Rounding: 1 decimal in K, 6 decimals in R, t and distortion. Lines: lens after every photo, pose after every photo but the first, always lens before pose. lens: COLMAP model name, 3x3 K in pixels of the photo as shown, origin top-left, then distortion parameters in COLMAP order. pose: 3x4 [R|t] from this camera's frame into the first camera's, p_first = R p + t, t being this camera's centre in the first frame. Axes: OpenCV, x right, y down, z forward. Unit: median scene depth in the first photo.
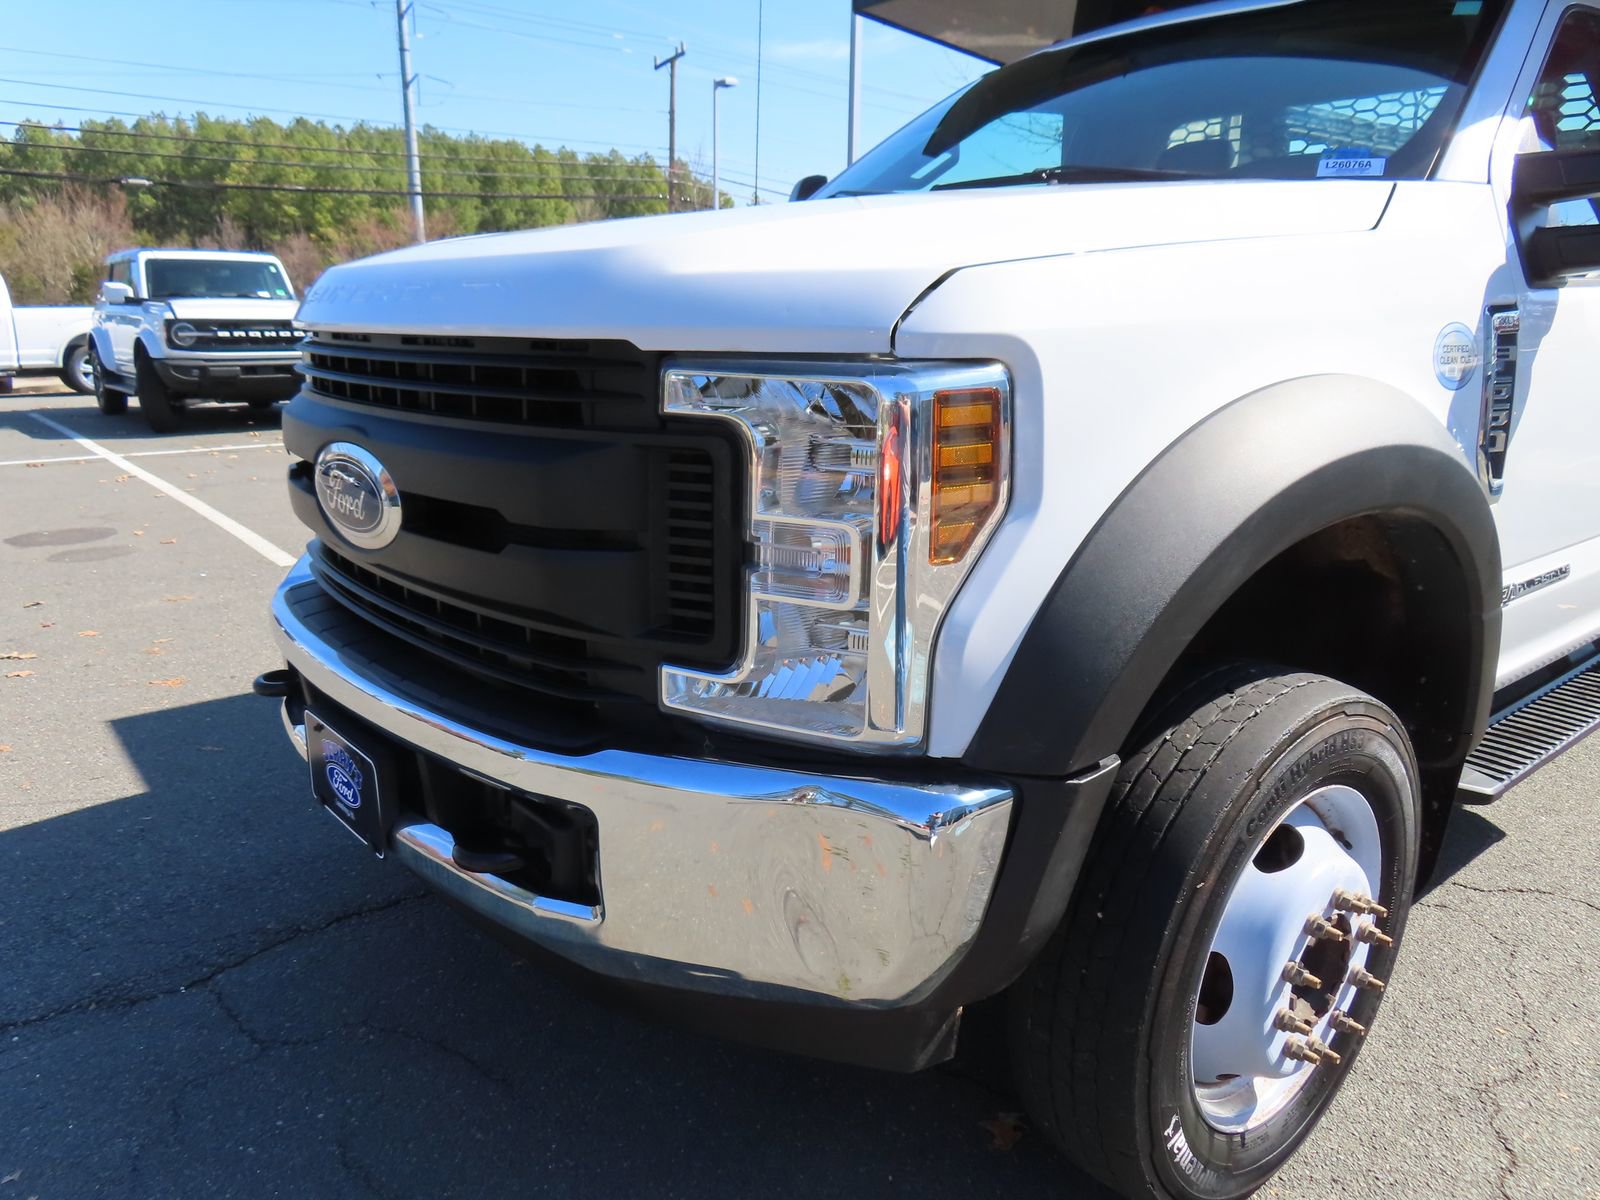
lens RADIAL K [[1150.6, 0, 789.2], [0, 1150.6, 603.3], [0, 0, 1]] dist [-0.020319, 0.008280]
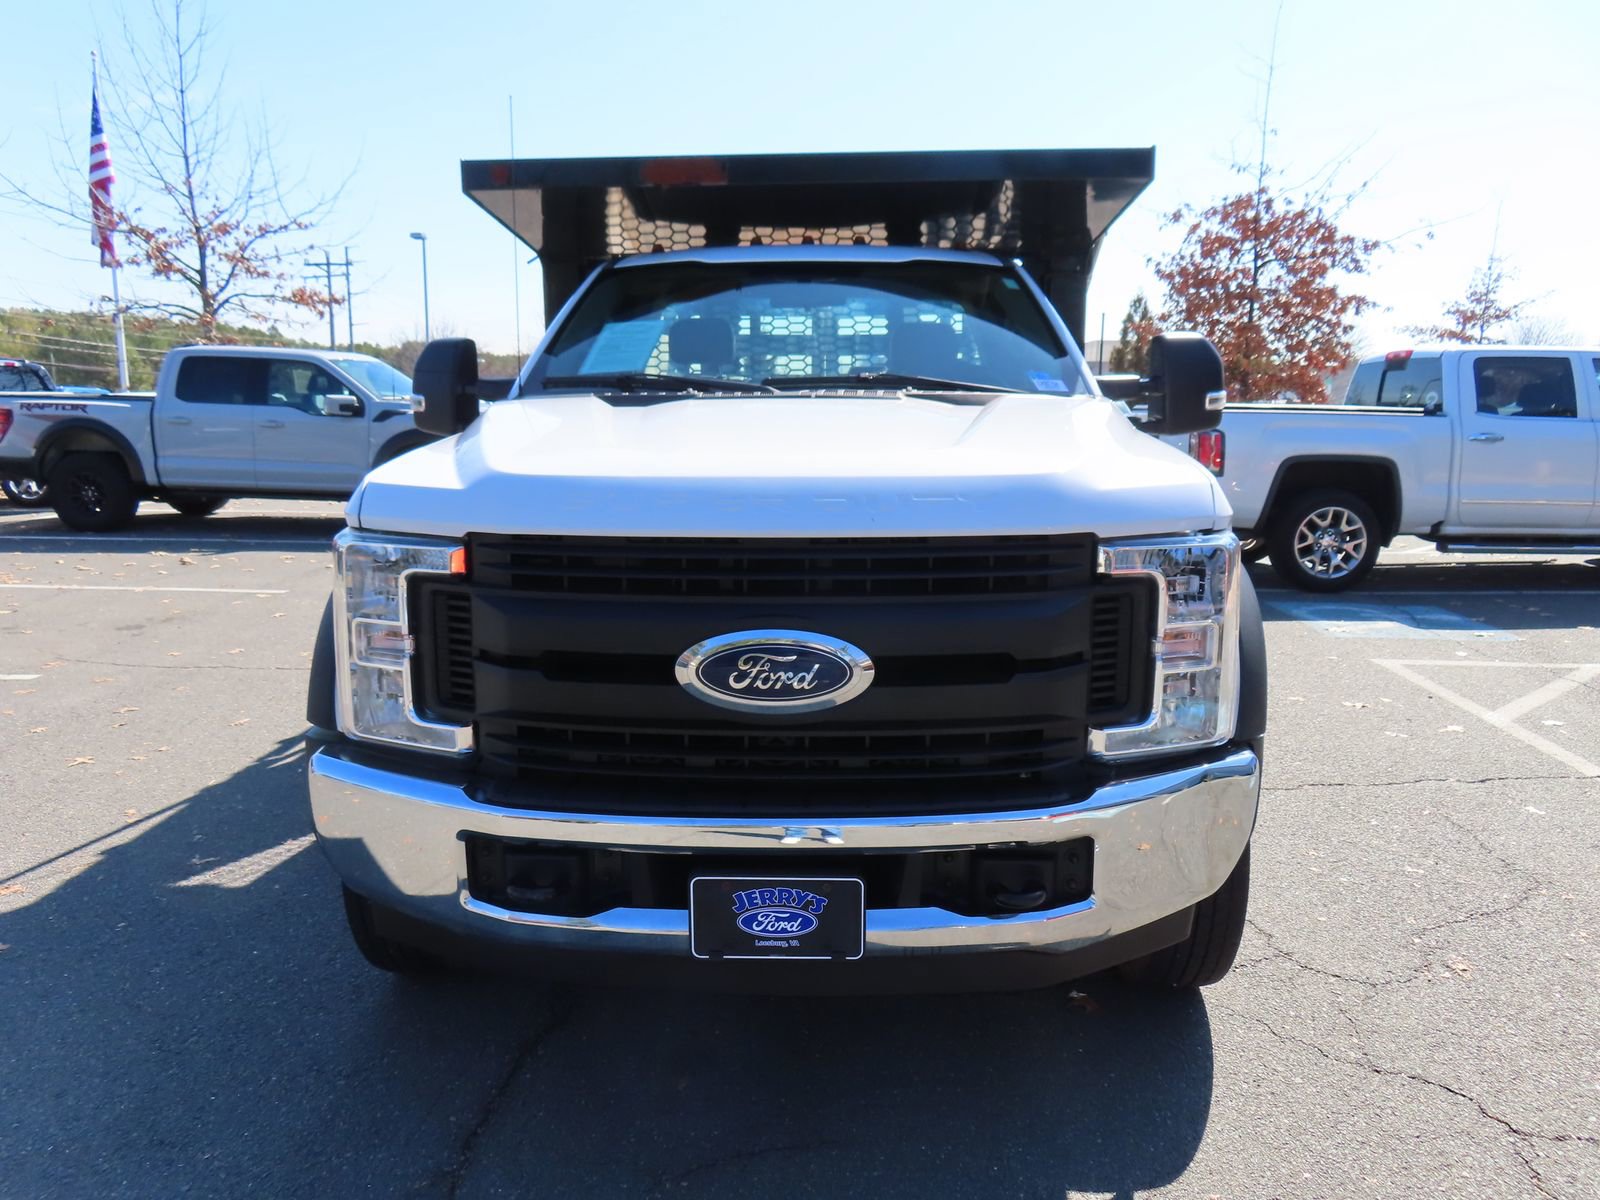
lens RADIAL K [[1150.6, 0, 772.1], [0, 1150.6, 574.8], [0, 0, 1]] dist [-0.020319, 0.008280]
pose [[0.632433, -0.110380, 0.766710, -1.238003], [0.182075, 0.983247, -0.008634, -0.176459], [-0.752912, 0.145059, 0.641936, 0.223757]]
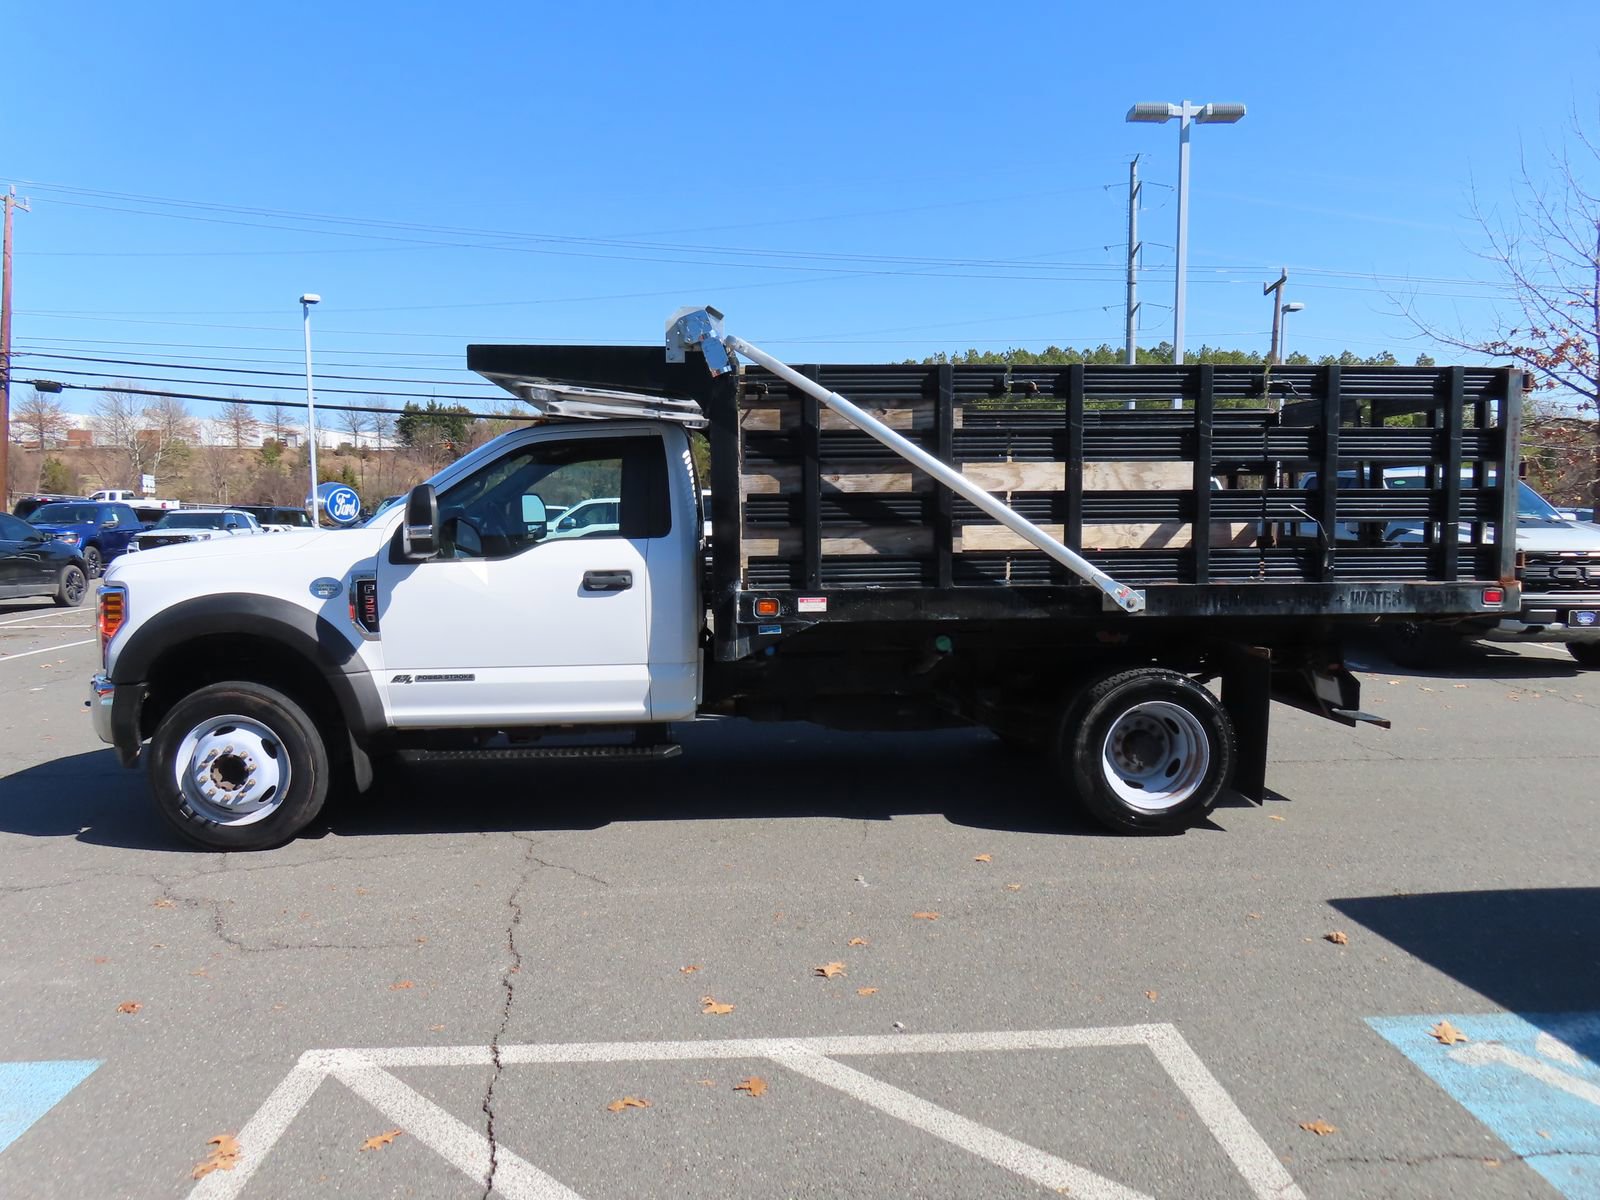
lens RADIAL K [[1150.6, 0, 814.4], [0, 1150.6, 598.4], [0, 0, 1]] dist [-0.020319, 0.008280]
pose [[0.816362, 0.036234, -0.576403, 3.347421], [-0.134572, 0.982493, -0.128833, 0.028047], [0.561643, 0.182742, 0.806946, -0.712921]]
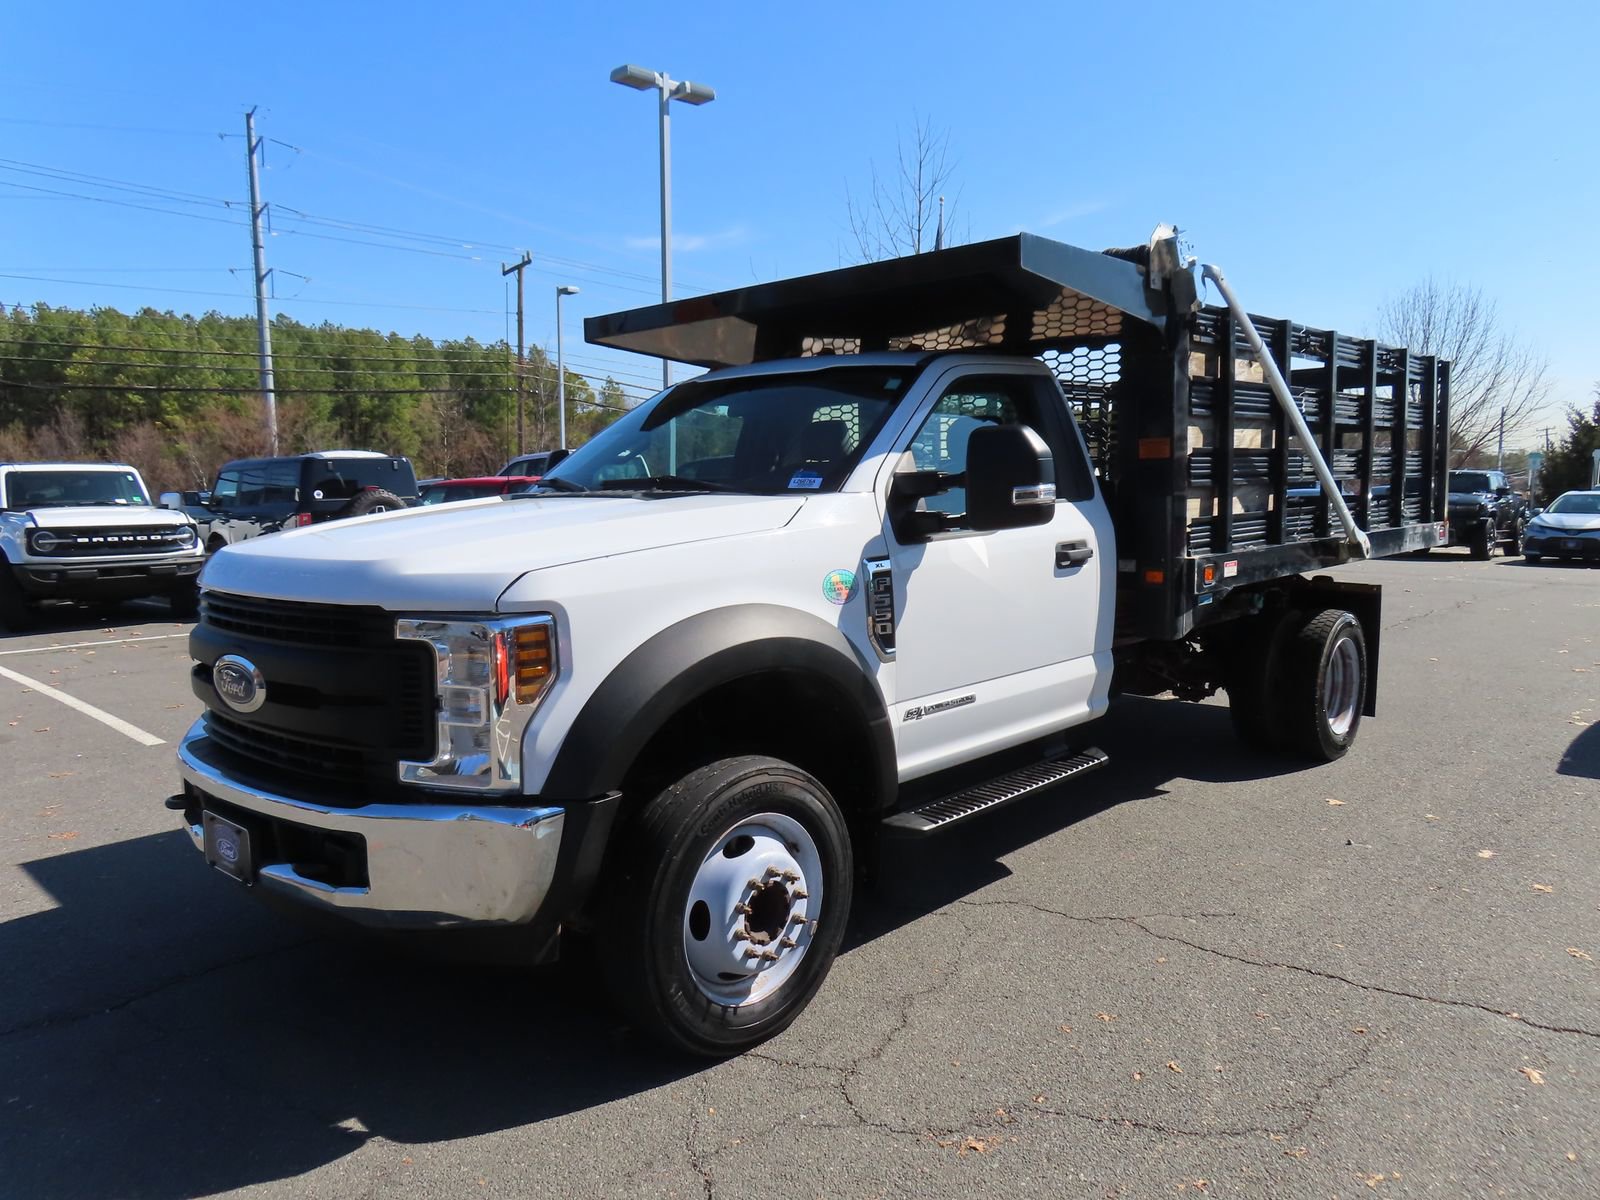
lens RADIAL K [[1150.6, 0, 802.7], [0, 1150.6, 596.3], [0, 0, 1]] dist [-0.020319, 0.008280]
pose [[0.991197, -0.032816, 0.128265, 0.267344], [0.051726, 0.987782, -0.147006, 0.078487], [-0.121874, 0.152347, 0.980784, -0.869746]]
